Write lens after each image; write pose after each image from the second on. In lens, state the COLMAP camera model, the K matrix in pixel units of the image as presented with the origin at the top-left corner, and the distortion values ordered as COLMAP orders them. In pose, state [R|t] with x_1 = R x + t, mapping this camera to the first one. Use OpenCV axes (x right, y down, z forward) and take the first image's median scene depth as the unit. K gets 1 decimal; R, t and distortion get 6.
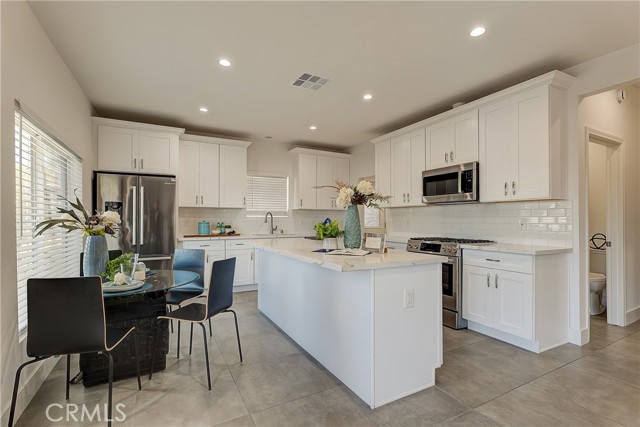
lens RADIAL K [[295.1, 0, 320.1], [0, 295.1, 217.9], [0, 0, 1]] dist [-0.001532, 0.001738]
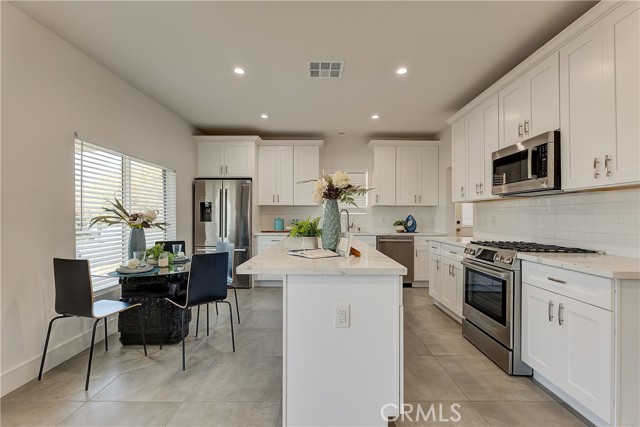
lens RADIAL K [[295.1, 0, 321.0], [0, 295.1, 212.8], [0, 0, 1]] dist [-0.001532, 0.001738]
pose [[0.882134, -0.004232, -0.470979, 0.376846], [0.000460, 0.999967, -0.008124, 0.000558], [0.470998, 0.006950, 0.882107, 0.163581]]
